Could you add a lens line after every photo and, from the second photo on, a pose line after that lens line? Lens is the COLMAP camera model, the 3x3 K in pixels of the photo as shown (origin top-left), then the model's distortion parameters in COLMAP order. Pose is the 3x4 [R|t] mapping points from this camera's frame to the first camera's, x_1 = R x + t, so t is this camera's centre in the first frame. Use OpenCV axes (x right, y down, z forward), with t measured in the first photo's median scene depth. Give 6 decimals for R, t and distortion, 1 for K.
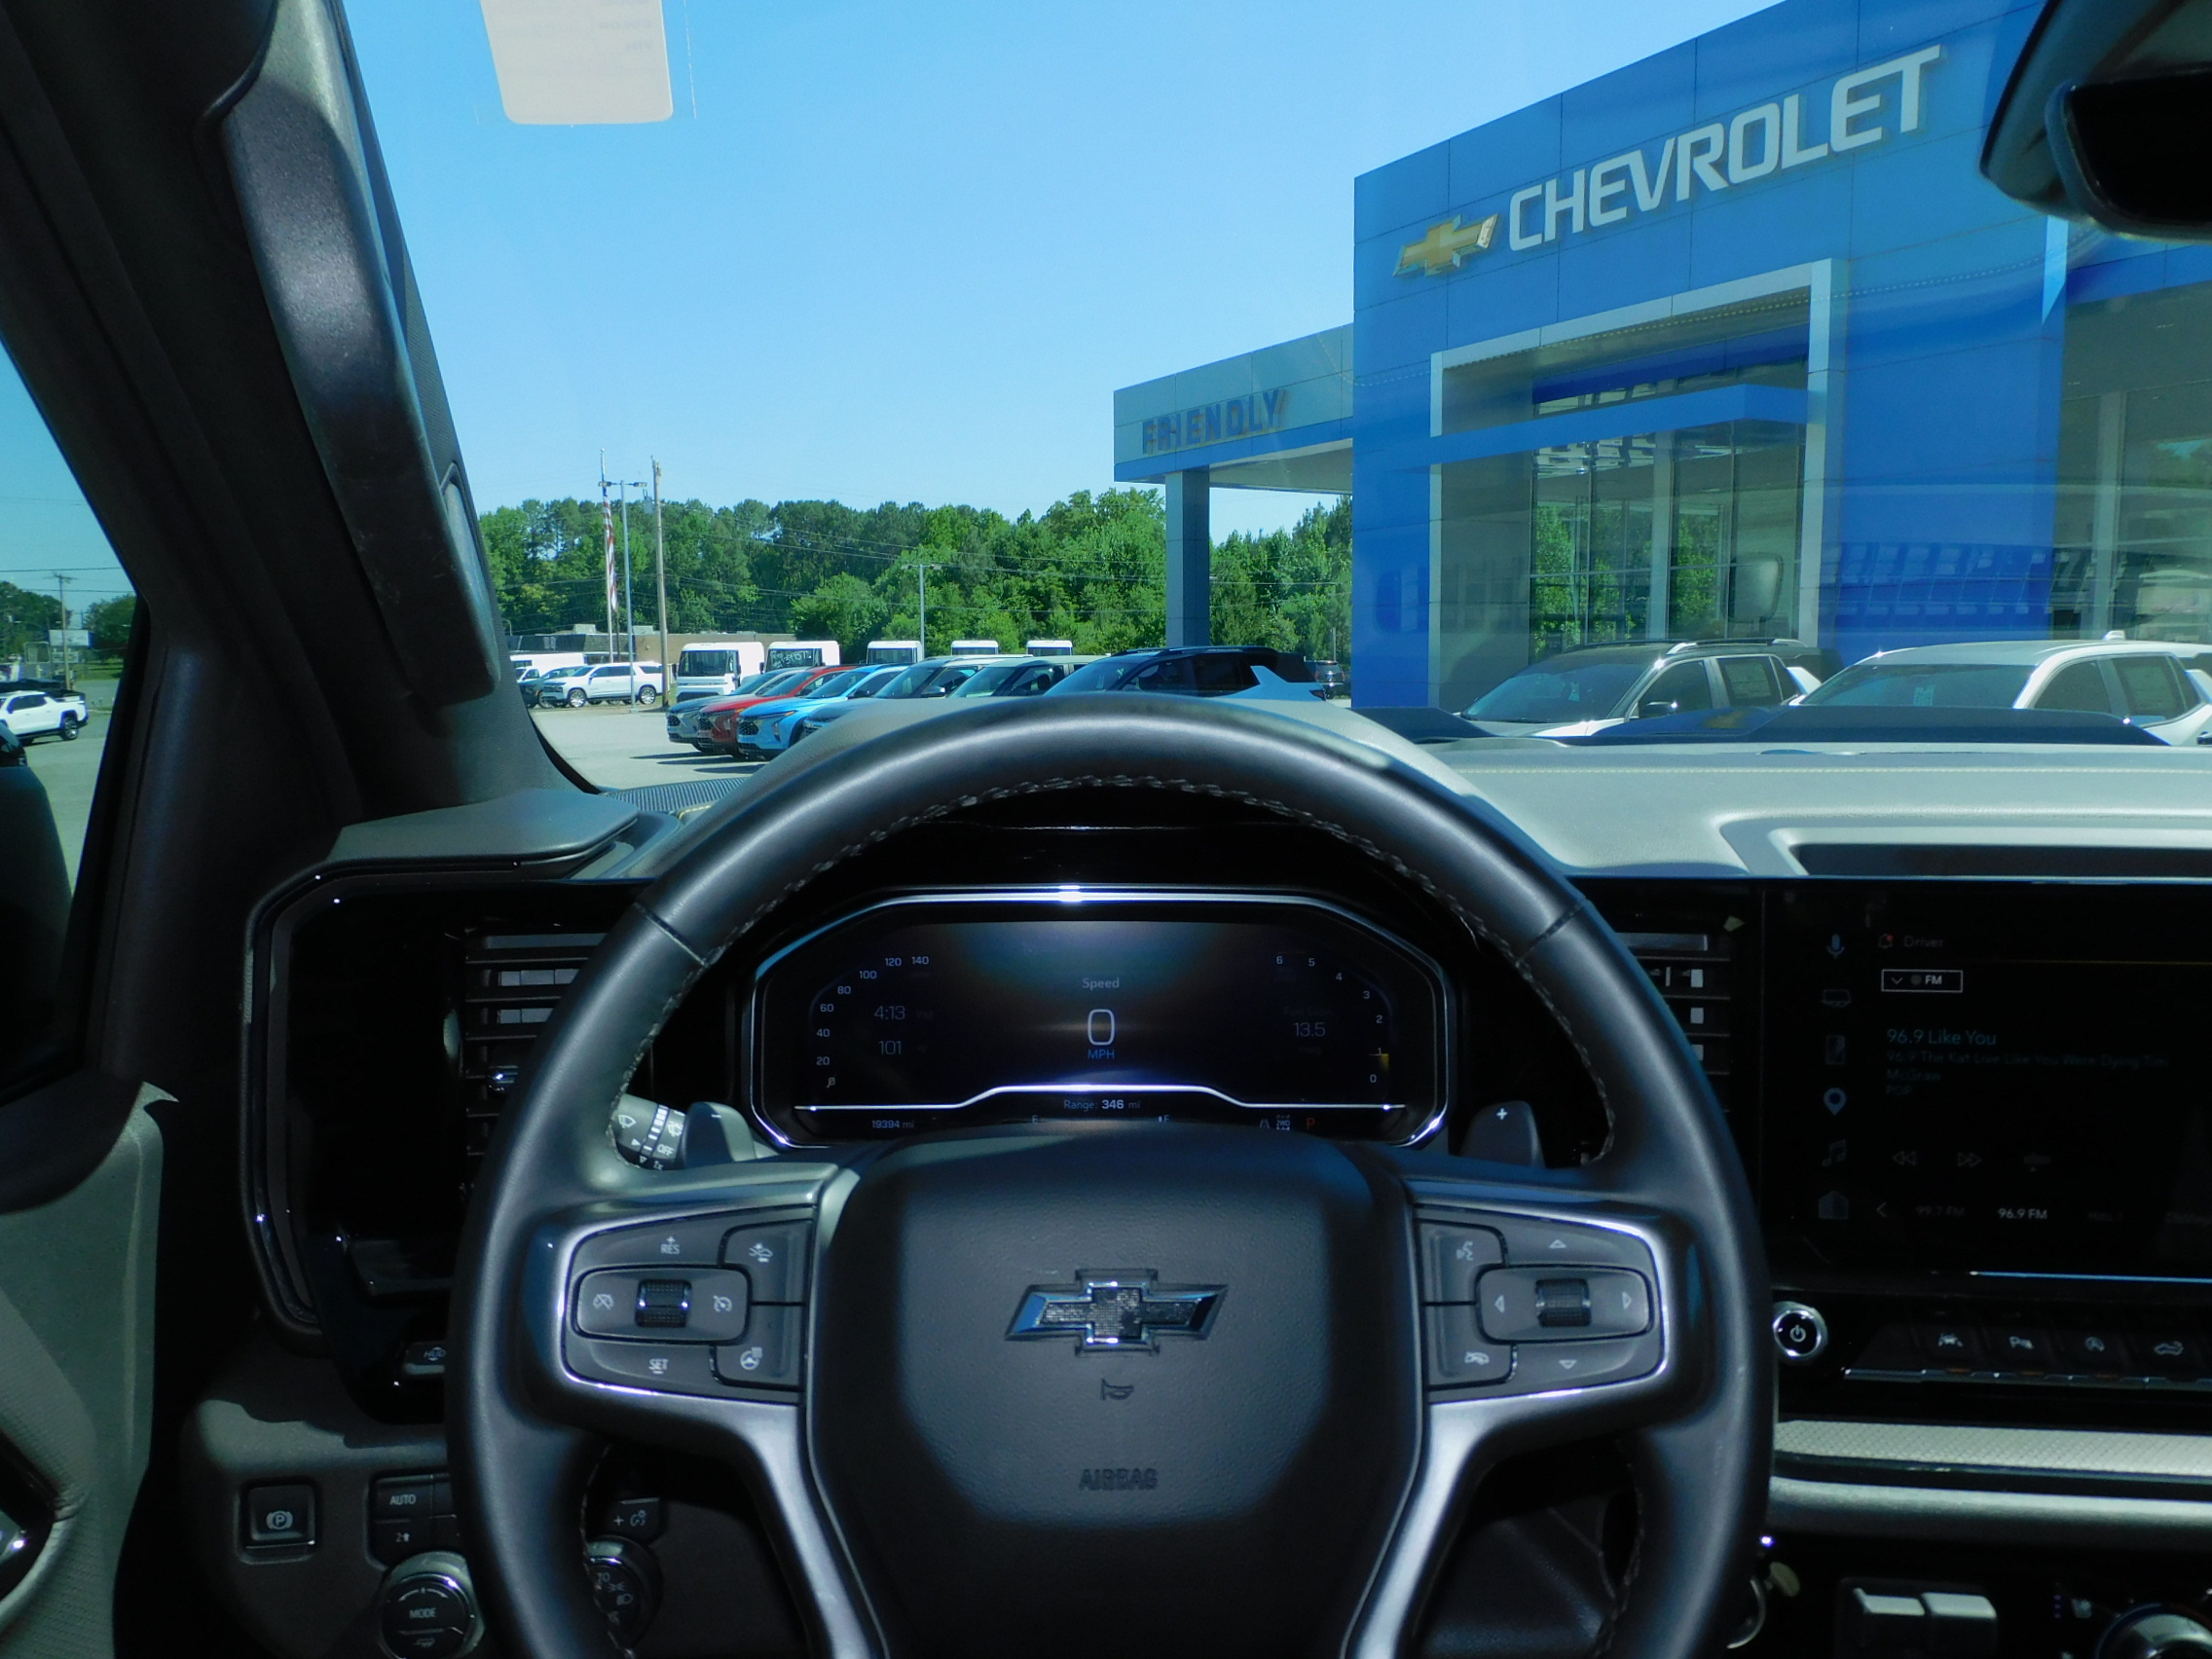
lens RADIAL K [[1526.5, 0, 1110.8], [0, 1526.5, 838.2], [0, 0, 1]] dist [-0.018861, 0.003041]
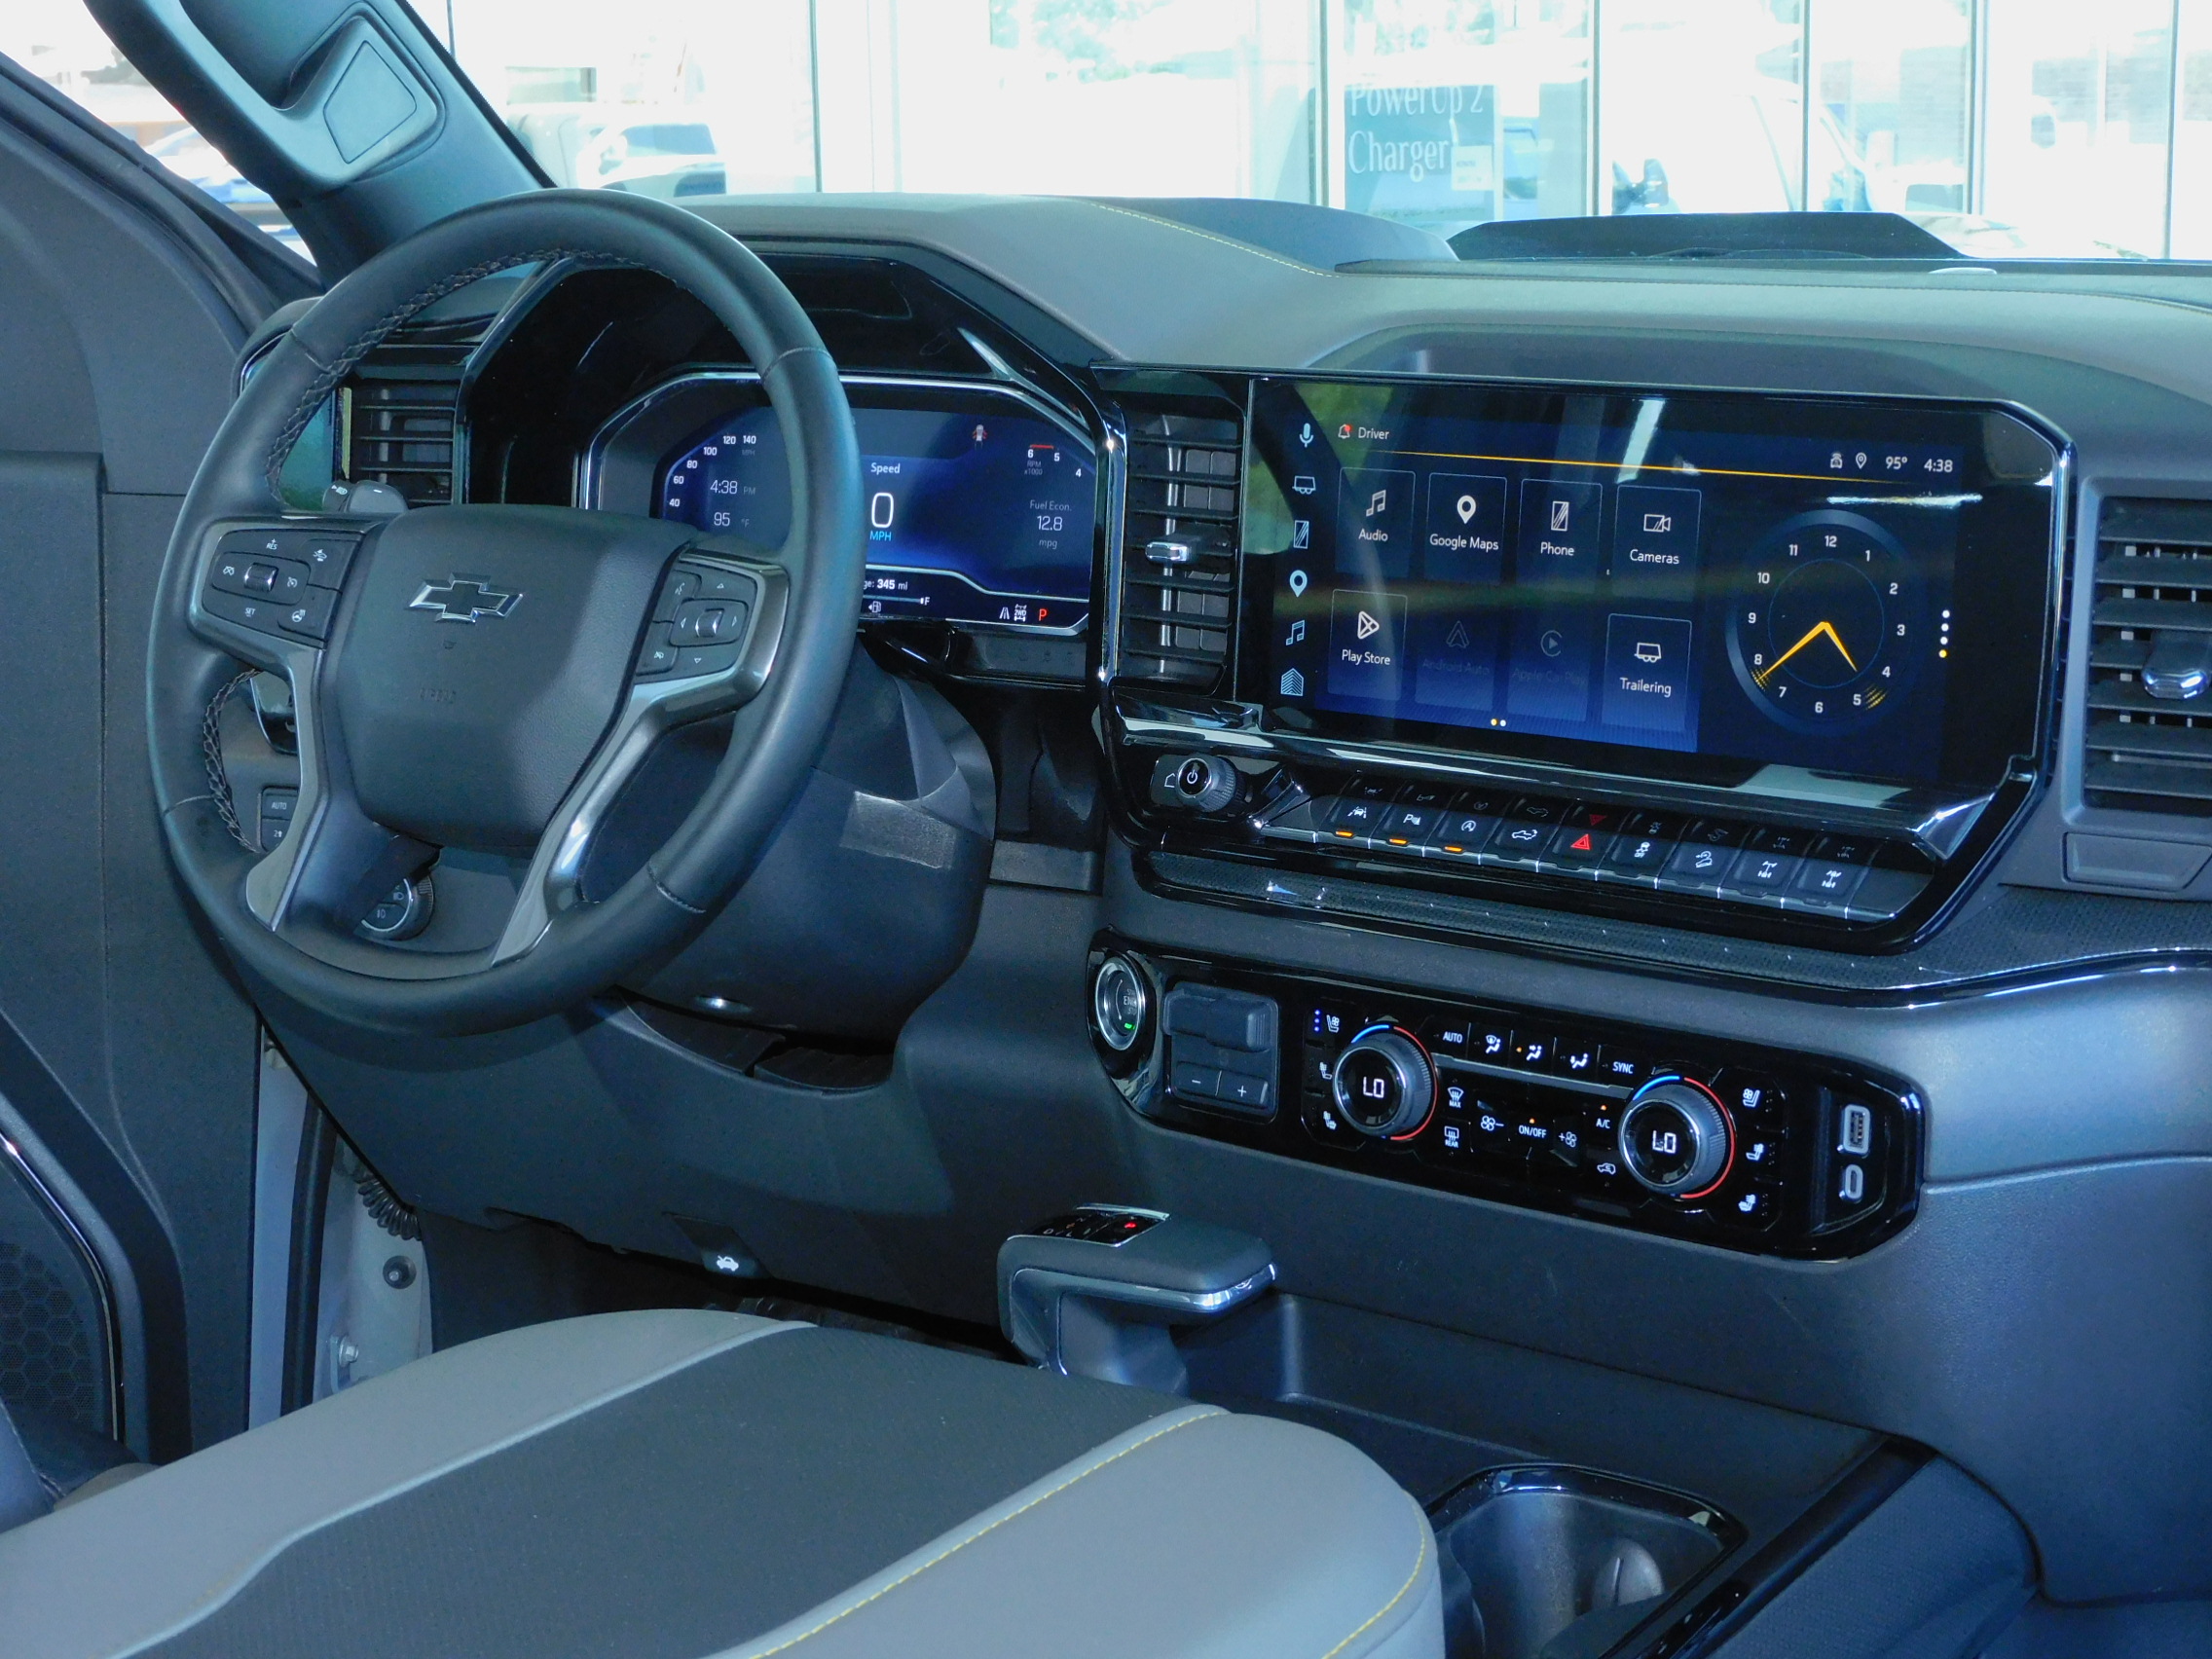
lens RADIAL K [[3794.6, 0, 1083.6], [0, 3794.6, 836.1], [0, 0, 1]] dist [-0.003316, 0.000000]
pose [[0.826646, 0.094790, -0.554681, 1.999940], [-0.045849, 0.993779, 0.101499, 0.095924], [0.560851, -0.058472, 0.825849, -1.379933]]
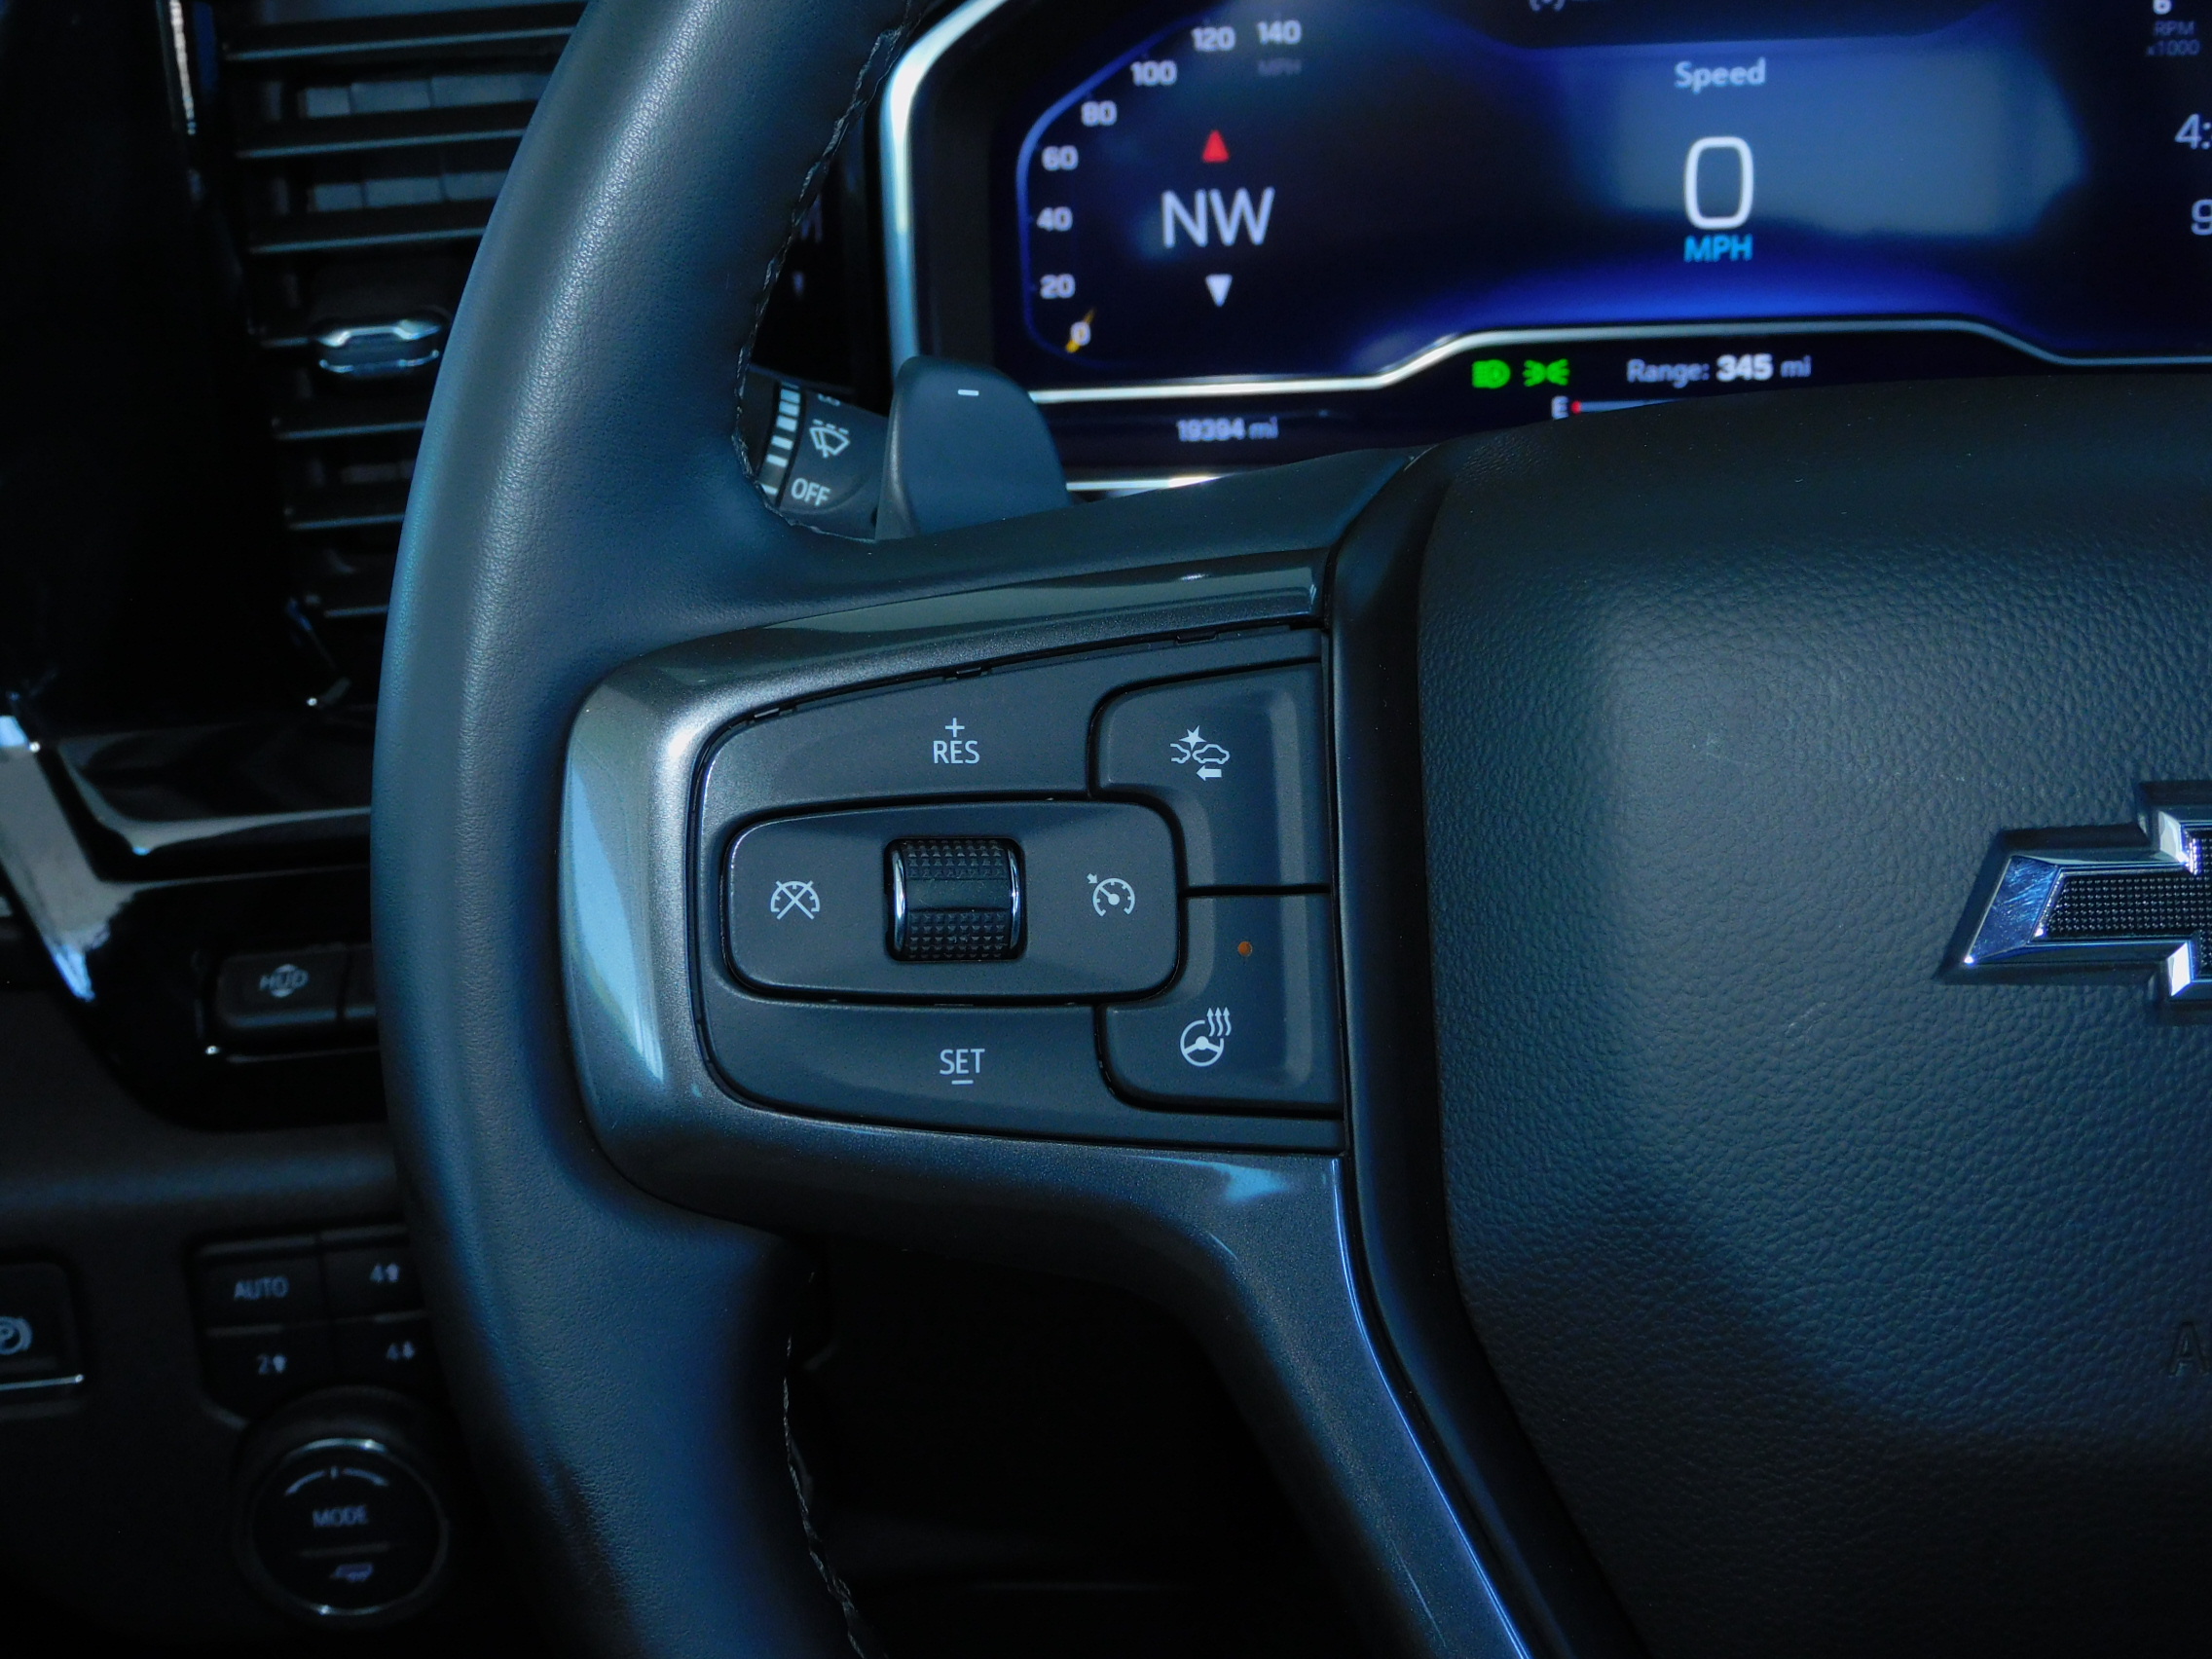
lens RADIAL K [[2754.4, 0, 1118.9], [0, 2754.4, 843.4], [0, 0, 1]] dist [-0.054479, 0.000000]
pose [[0.997604, -0.022032, -0.065584, -0.158127], [0.041661, 0.948111, 0.315200, 0.066720], [0.055237, -0.317177, 0.946756, 0.290378]]
